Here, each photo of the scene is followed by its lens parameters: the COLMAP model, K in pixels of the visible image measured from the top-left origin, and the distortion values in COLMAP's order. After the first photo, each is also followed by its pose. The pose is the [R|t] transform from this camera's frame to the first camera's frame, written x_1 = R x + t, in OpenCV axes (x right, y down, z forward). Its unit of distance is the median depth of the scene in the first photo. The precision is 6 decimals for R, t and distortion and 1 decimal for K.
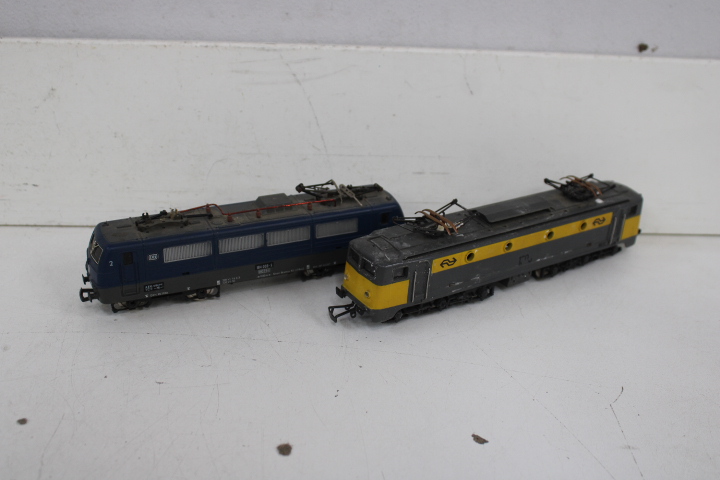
lens RADIAL K [[821.7, 0, 360.0], [0, 821.7, 240.0], [0, 0, 1]] dist [-0.107539, 0.141834]
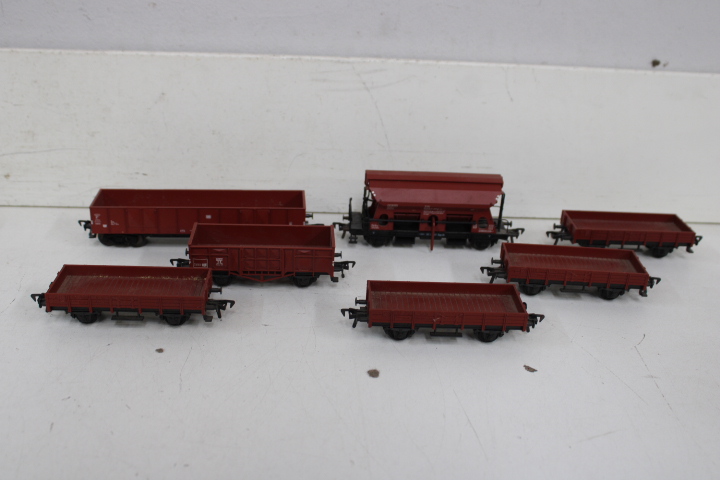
lens RADIAL K [[778.4, 0, 356.2], [0, 778.4, 239.0], [0, 0, 1]] dist [-0.121467, 0.156225]
pose [[0.999707, 0.007660, -0.022949, -0.063976], [-0.008430, 0.999398, -0.033655, 0.063574], [0.022678, 0.033838, 0.999170, -0.124492]]
